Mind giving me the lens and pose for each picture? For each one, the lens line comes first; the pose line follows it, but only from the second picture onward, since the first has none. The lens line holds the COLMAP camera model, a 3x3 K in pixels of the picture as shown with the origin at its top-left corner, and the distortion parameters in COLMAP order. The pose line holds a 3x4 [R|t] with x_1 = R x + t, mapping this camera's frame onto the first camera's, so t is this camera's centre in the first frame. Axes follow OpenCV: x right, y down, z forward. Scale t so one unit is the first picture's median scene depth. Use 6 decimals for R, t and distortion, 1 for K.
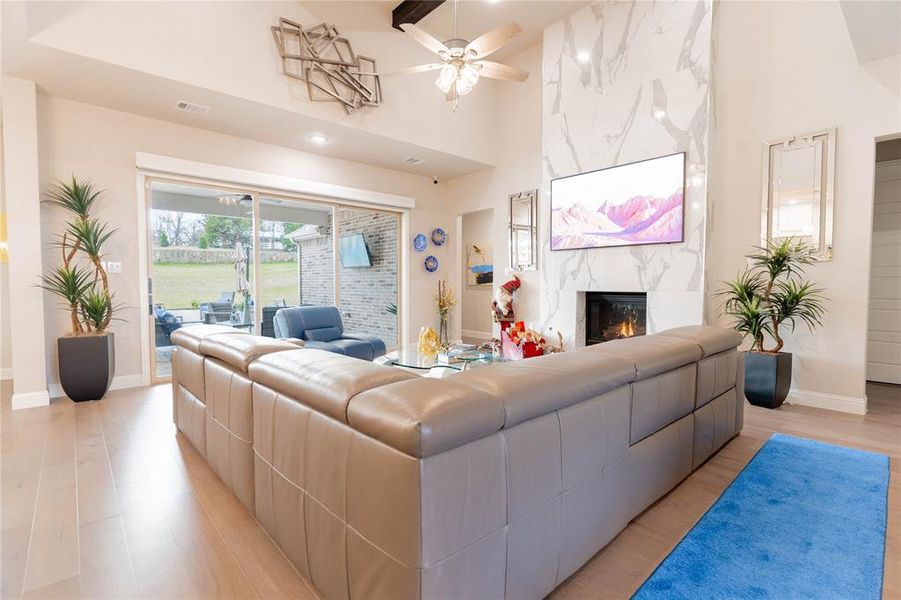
lens RADIAL K [[429.5, 0, 448.9], [0, 429.5, 300.4], [0, 0, 1]] dist [-0.005291, 0.002698]
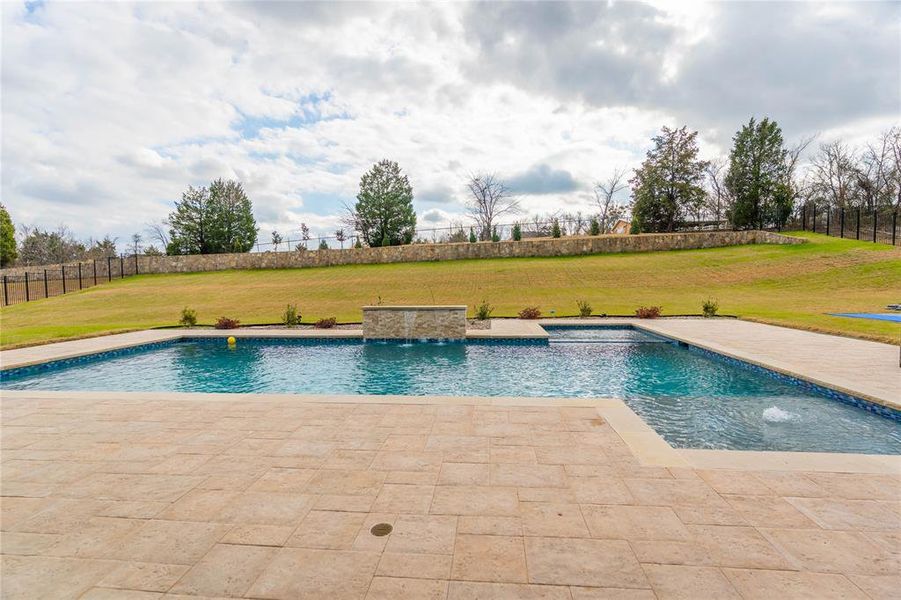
lens RADIAL K [[429.5, 0, 446.4], [0, 429.5, 296.1], [0, 0, 1]] dist [-0.005291, 0.002698]
pose [[0.671661, 0.017148, -0.740660, -0.208526], [-0.013334, 0.999850, 0.011057, -0.005319], [0.740738, 0.002449, 0.671789, 0.175697]]
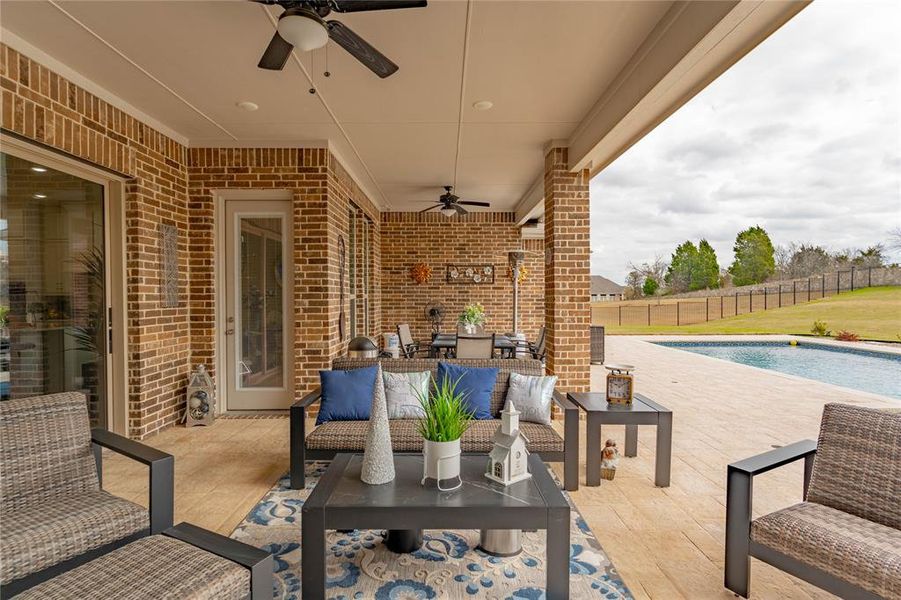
lens RADIAL K [[429.5, 0, 442.8], [0, 429.5, 300.9], [0, 0, 1]] dist [-0.005291, 0.002698]
pose [[-0.676882, 0.009681, -0.736028, -0.064565], [-0.021118, 0.999247, 0.032564, -0.013343], [0.735789, 0.037585, -0.676167, 0.249691]]
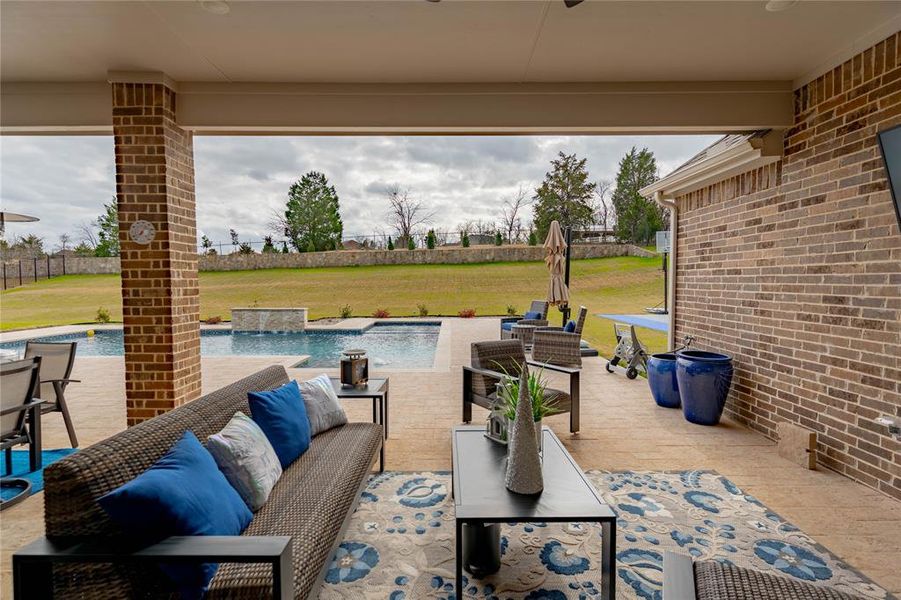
lens RADIAL K [[429.5, 0, 446.0], [0, 429.5, 301.4], [0, 0, 1]] dist [-0.005291, 0.002698]
pose [[0.740675, 0.030073, -0.671190, -0.071985], [-0.022069, 0.999548, 0.020431, -0.011880], [0.671501, -0.000320, 0.741004, 0.165889]]
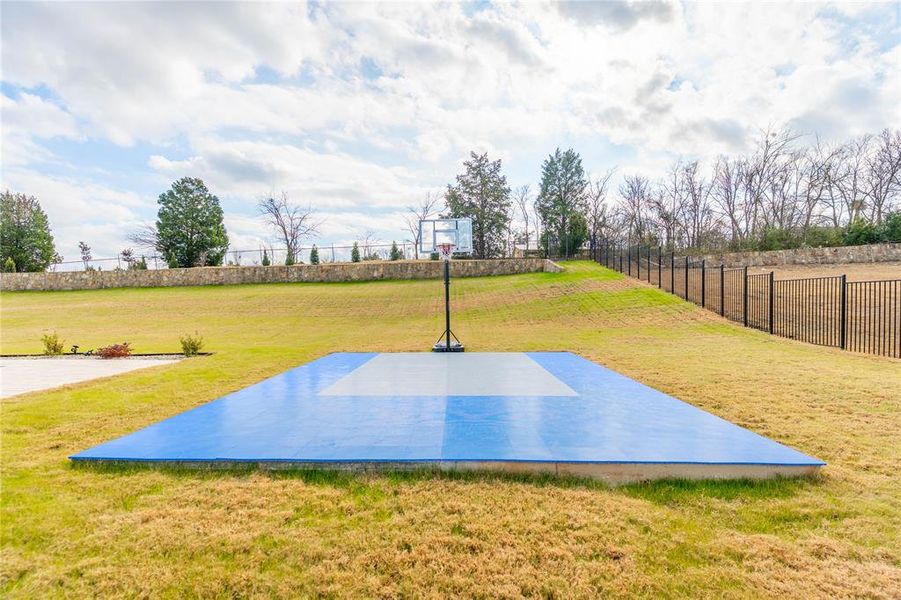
lens RADIAL K [[429.5, 0, 446.5], [0, 429.5, 303.2], [0, 0, 1]] dist [-0.005291, 0.002698]
pose [[0.729053, -0.001956, -0.684454, 0.000194], [-0.021518, 0.999436, -0.025776, -0.019693], [0.684119, 0.033521, 0.728600, 0.443349]]
